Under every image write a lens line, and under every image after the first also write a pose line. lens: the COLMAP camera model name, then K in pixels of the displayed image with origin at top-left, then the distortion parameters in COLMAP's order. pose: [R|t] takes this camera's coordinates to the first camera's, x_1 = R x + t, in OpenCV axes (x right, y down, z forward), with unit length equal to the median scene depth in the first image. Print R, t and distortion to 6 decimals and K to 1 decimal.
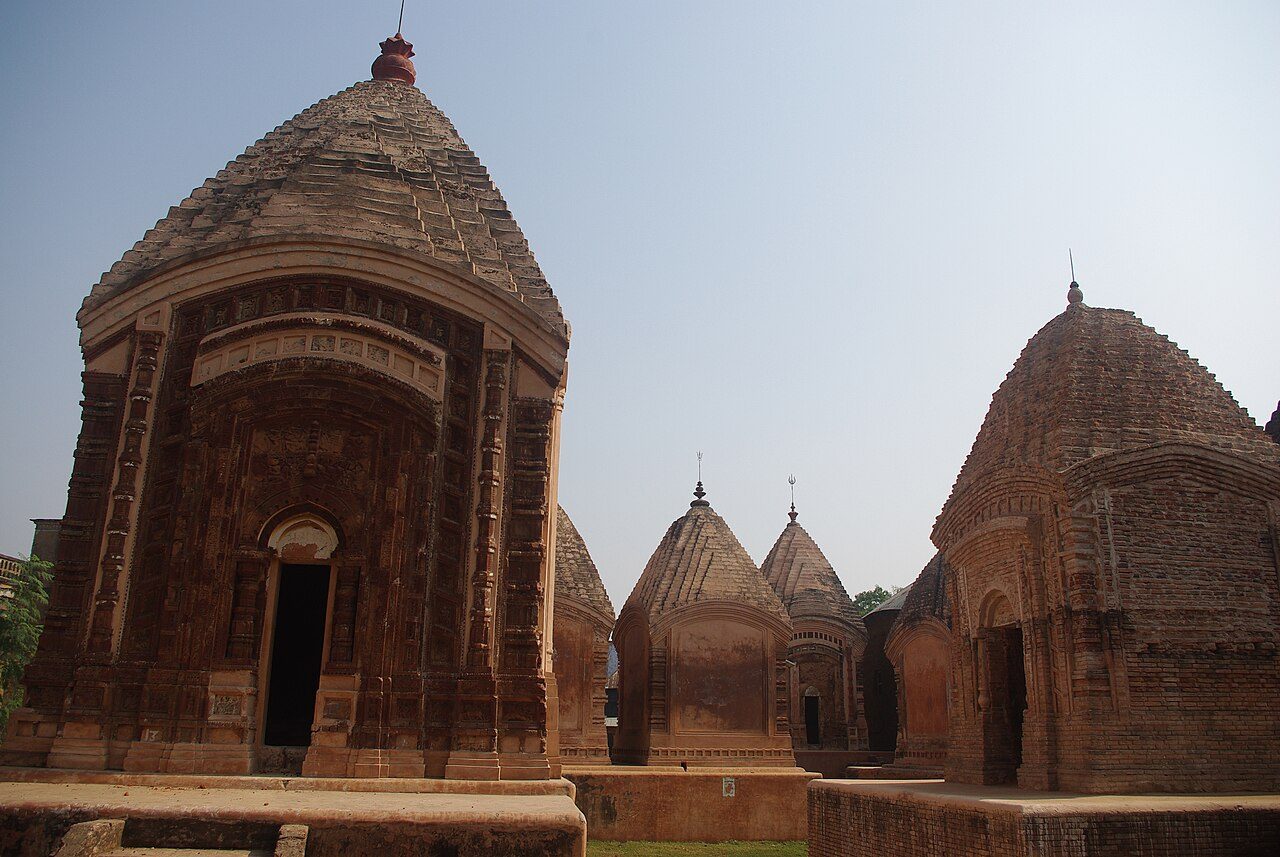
lens RADIAL K [[1029.2, 0, 643.9], [0, 1029.2, 430.3], [0, 0, 1]] dist [-0.078471, 0.043984]
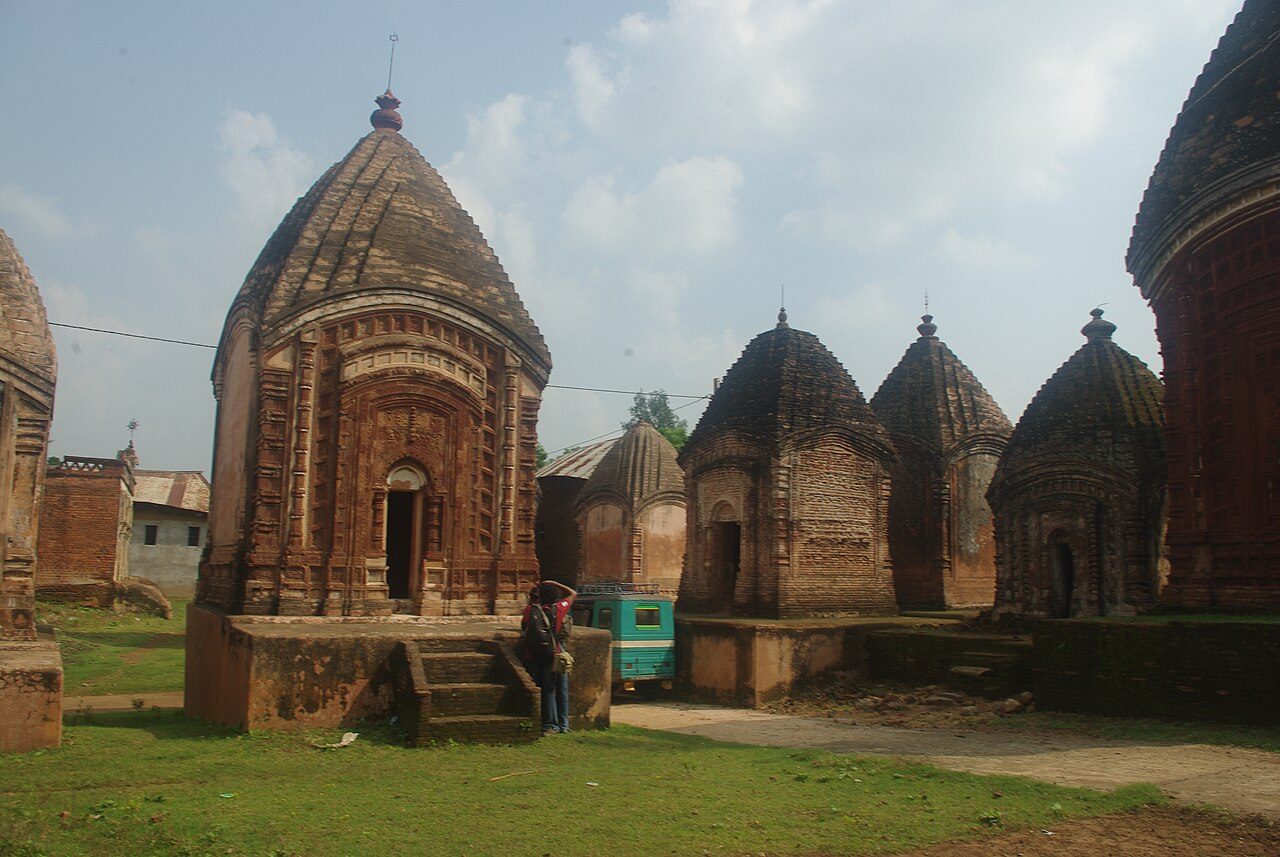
lens RADIAL K [[1029.2, 0, 643.9], [0, 1029.2, 430.3], [0, 0, 1]] dist [-0.078471, 0.043984]
pose [[0.917227, 0.055881, 0.394427, -0.616393], [-0.119092, 0.983298, 0.137634, -0.238050], [-0.380148, -0.173214, 0.908562, -0.633191]]
